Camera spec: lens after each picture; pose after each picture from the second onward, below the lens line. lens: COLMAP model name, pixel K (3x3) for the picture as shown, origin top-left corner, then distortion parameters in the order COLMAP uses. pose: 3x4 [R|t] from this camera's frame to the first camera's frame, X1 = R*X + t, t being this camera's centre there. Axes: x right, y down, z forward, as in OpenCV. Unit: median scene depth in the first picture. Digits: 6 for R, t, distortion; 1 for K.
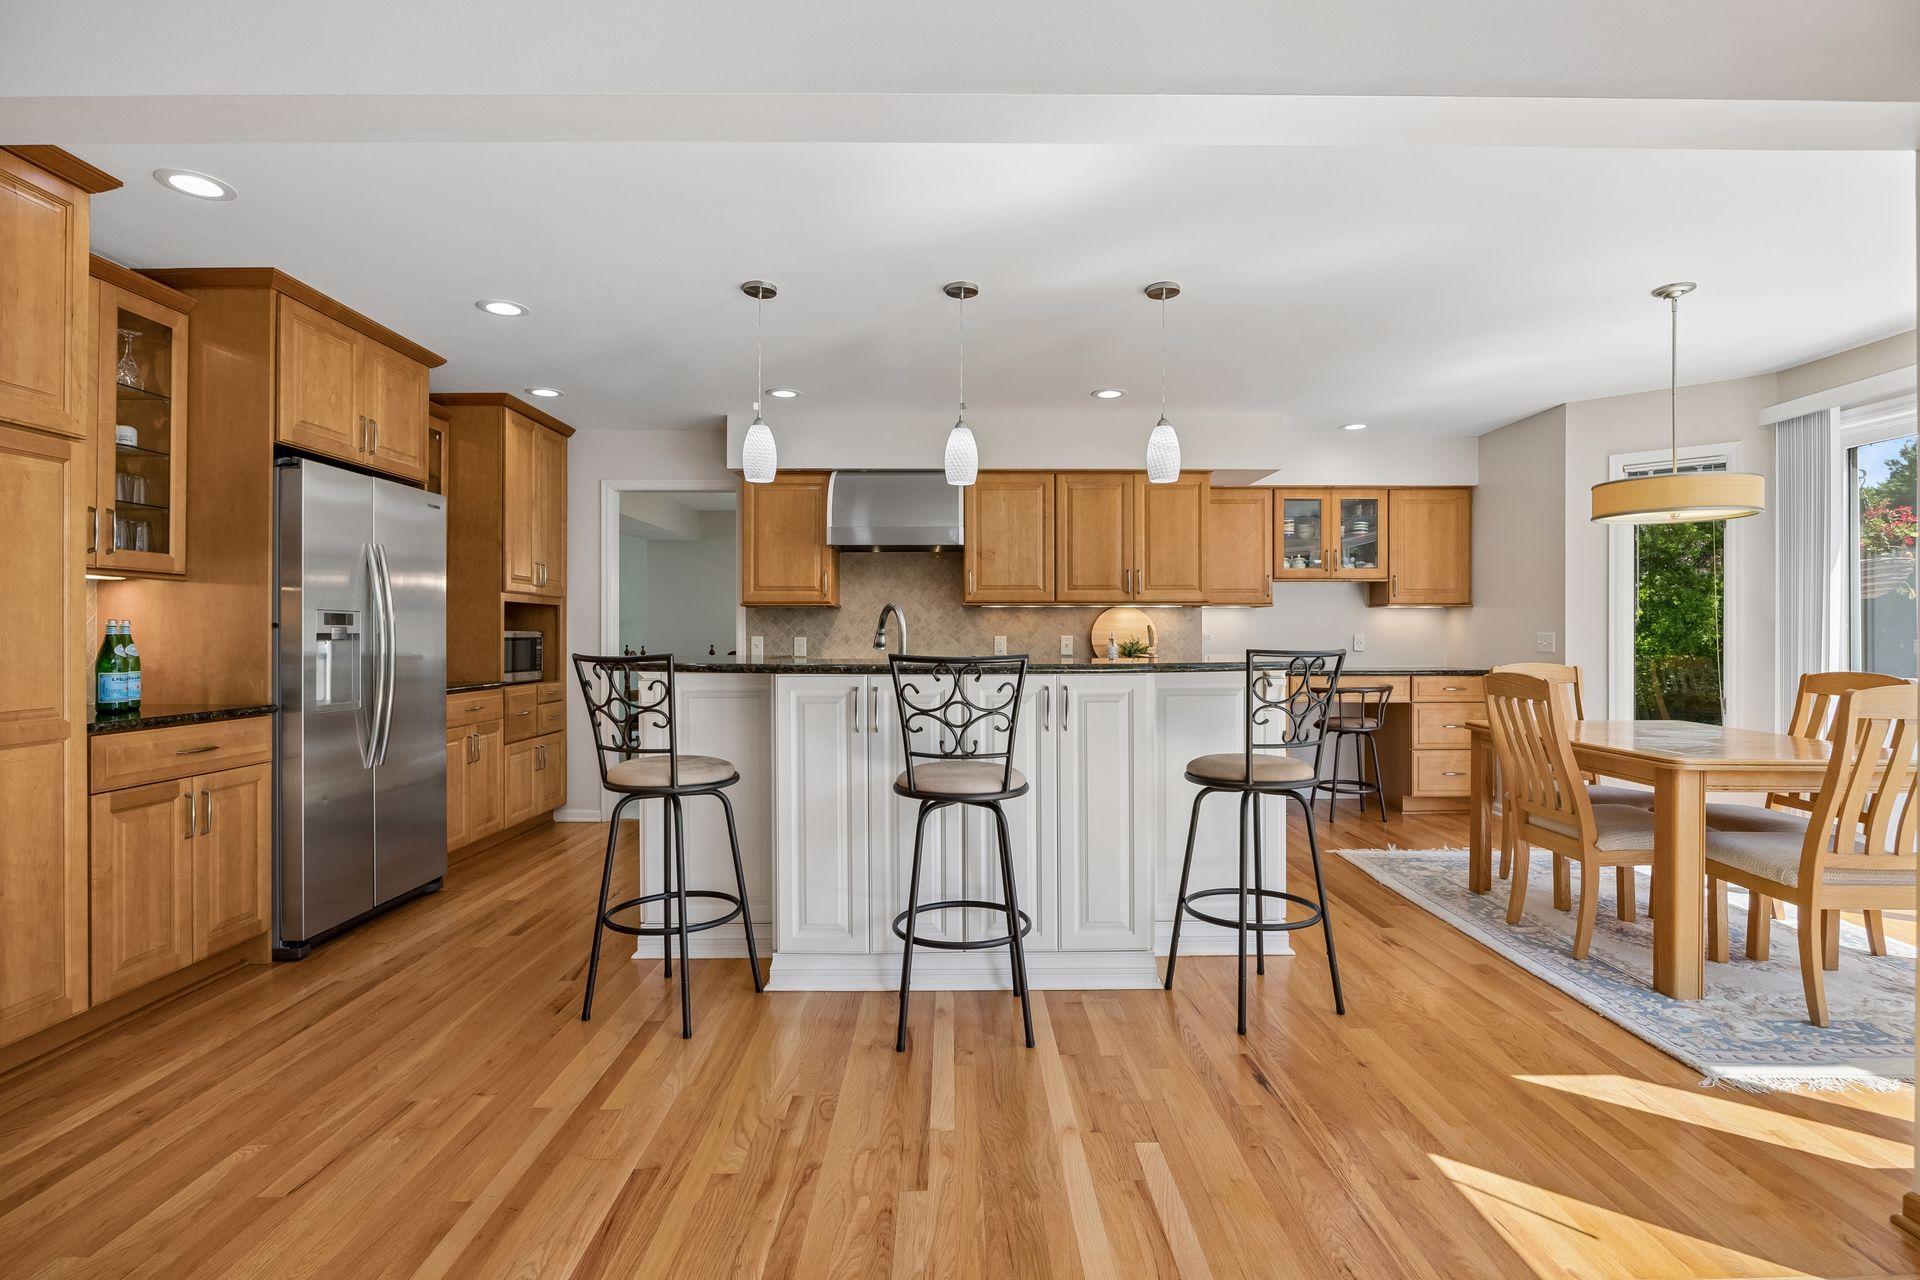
lens RADIAL K [[916.9, 0, 959.0], [0, 916.9, 632.1], [0, 0, 1]] dist [-0.010783, 0.002092]
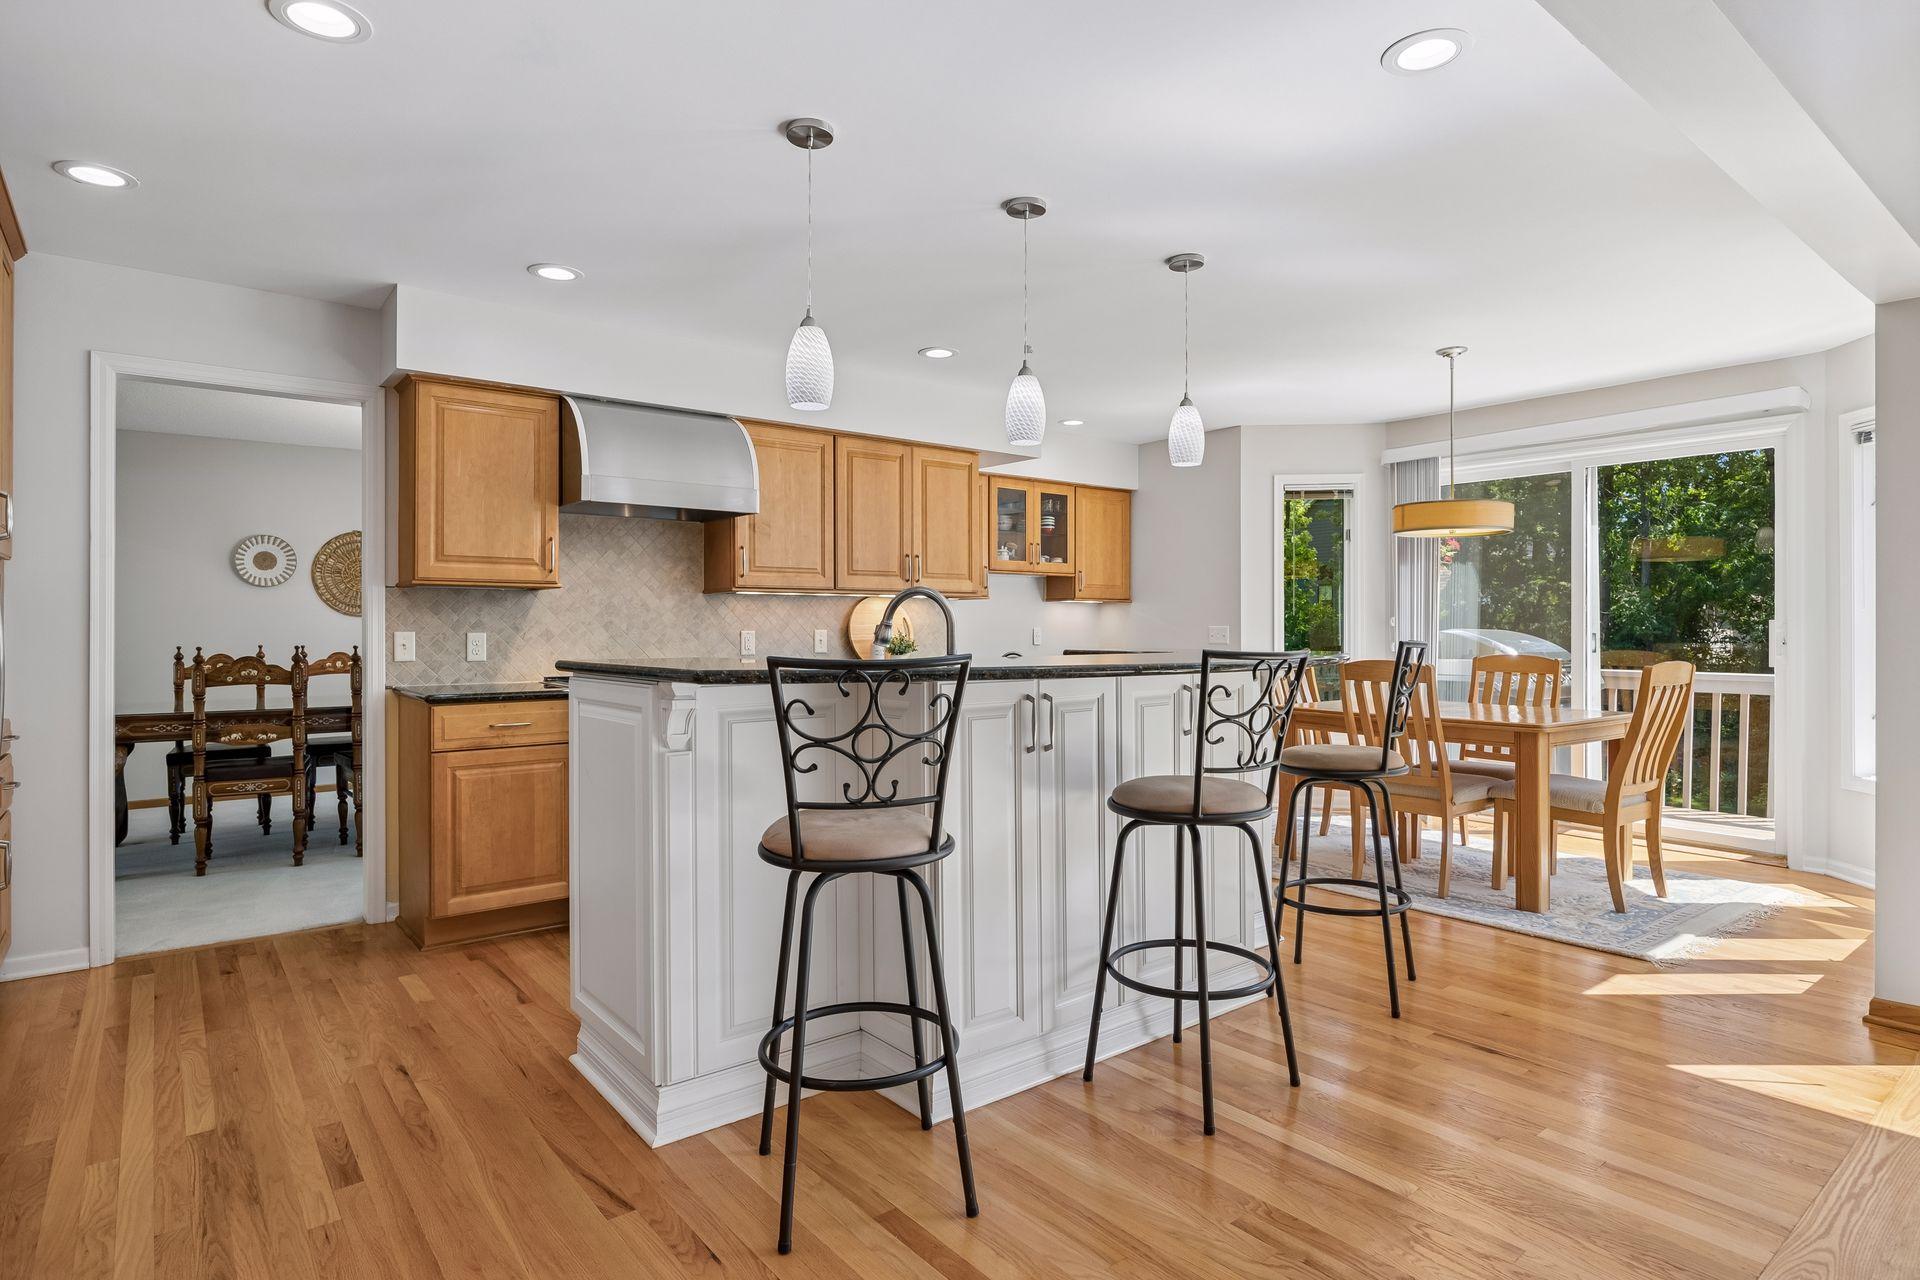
lens RADIAL K [[1024.3, 0, 969.6], [0, 1024.3, 626.2], [0, 0, 1]] dist [-0.002577, 0.001113]
pose [[0.784699, -0.000116, 0.619877, -0.356171], [0.000008, 1.000000, 0.000177, 0.000370], [-0.619877, -0.000134, 0.784699, 0.183006]]
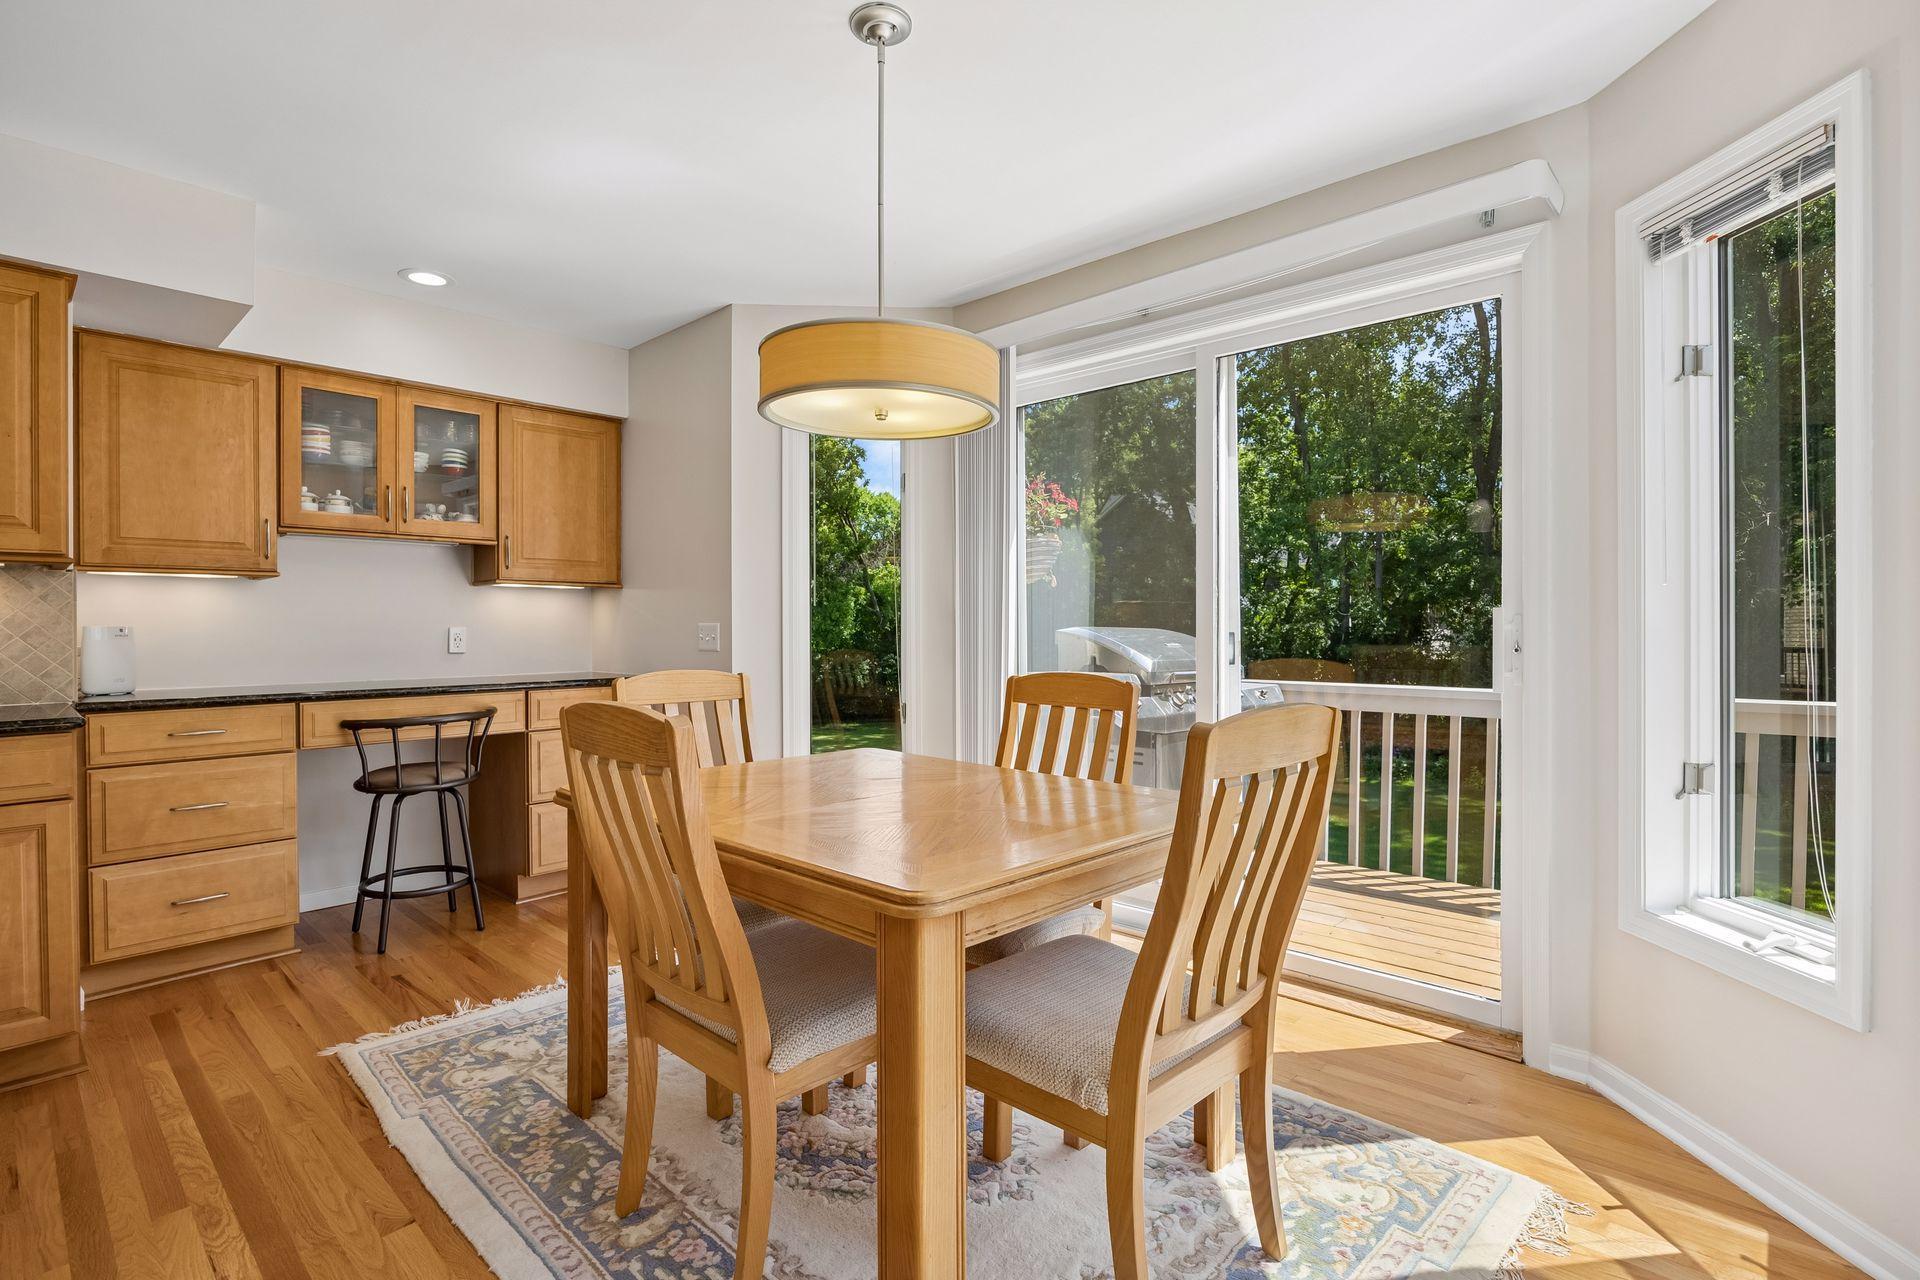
lens RADIAL K [[916.9, 0, 972.5], [0, 916.9, 633.7], [0, 0, 1]] dist [-0.010783, 0.002092]
pose [[0.676533, -0.006340, 0.736385, 0.233677], [0.002764, 0.999978, 0.006071, 0.004652], [-0.736407, -0.002072, 0.676535, 0.333595]]
